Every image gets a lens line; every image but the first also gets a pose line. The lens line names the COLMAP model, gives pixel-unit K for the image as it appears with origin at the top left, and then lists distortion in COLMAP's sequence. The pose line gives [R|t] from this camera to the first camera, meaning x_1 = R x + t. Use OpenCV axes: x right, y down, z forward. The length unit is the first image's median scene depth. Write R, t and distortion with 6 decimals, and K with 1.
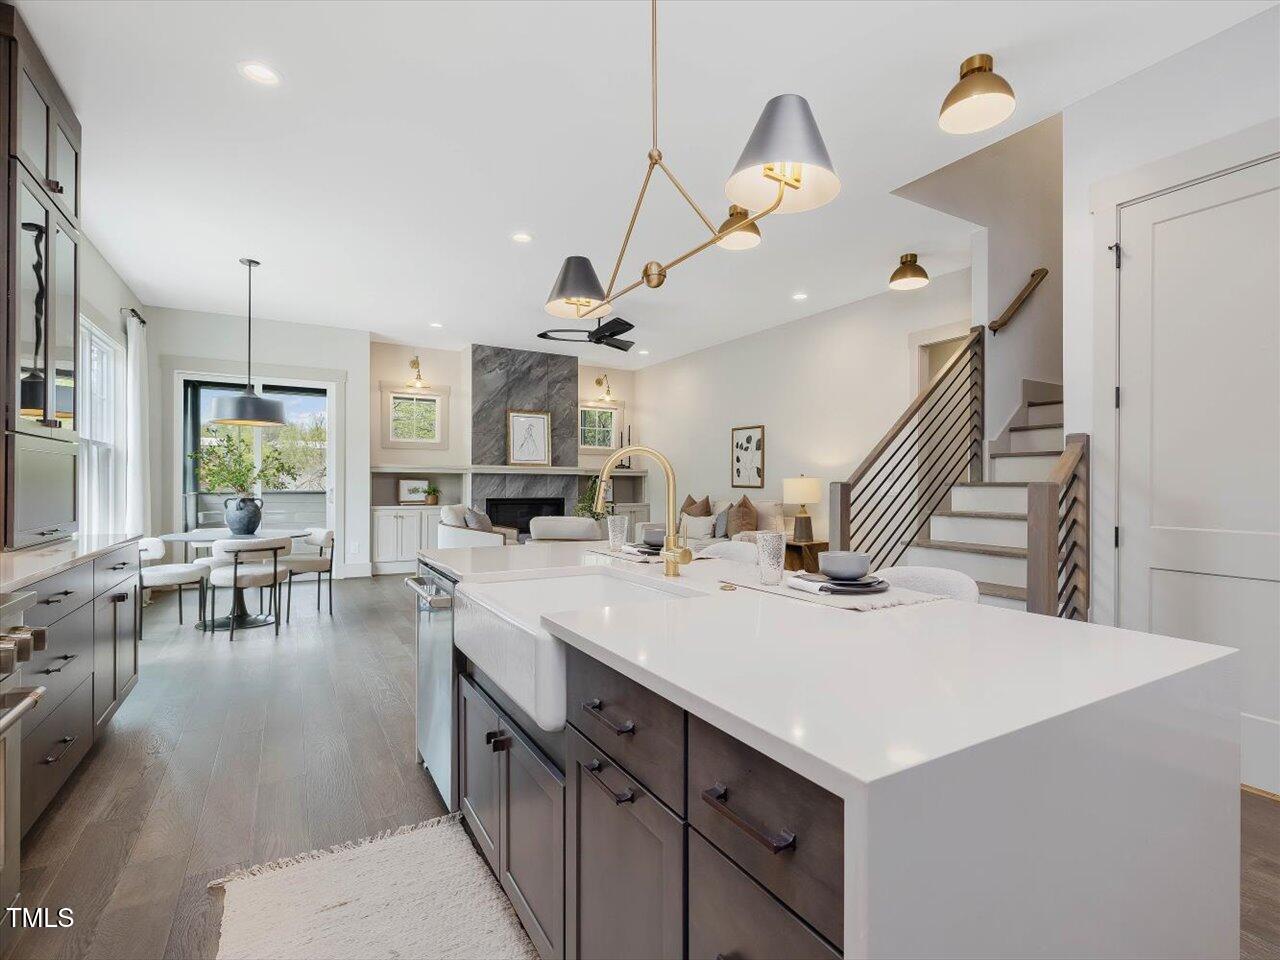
lens RADIAL K [[630.1, 0, 640.0], [0, 630.1, 480.0], [0, 0, 1]] dist [0.007675, 0.000466]
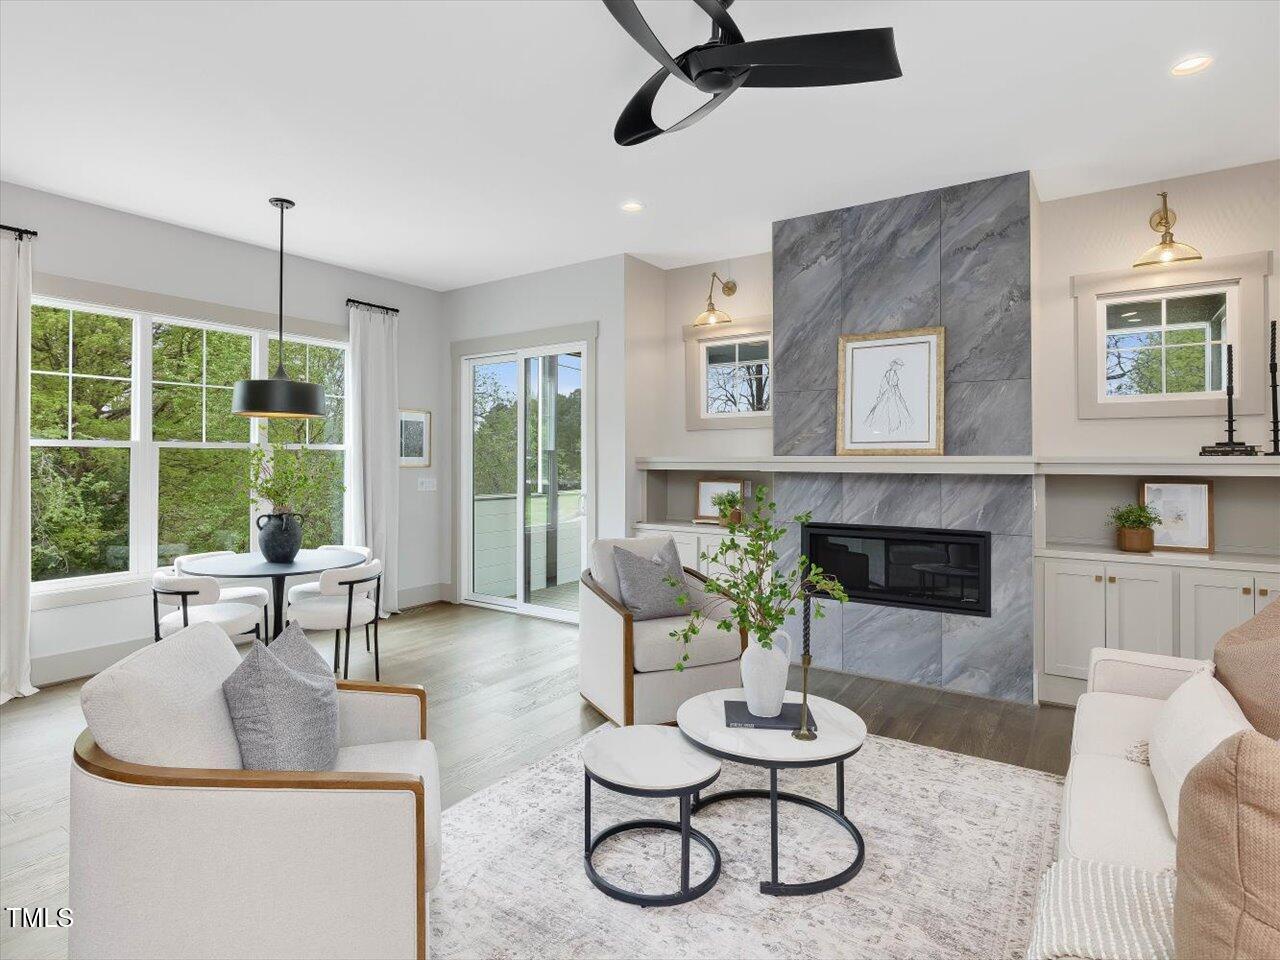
lens RADIAL K [[674.6, 0, 606.5], [0, 674.6, 461.7], [0, 0, 1]] dist [0.000178, -0.000071]
pose [[0.423422, -0.003044, -0.905928, 0.280655], [0.007667, 0.999971, 0.000224, -0.031595], [0.905900, -0.007041, 0.423433, 1.003633]]
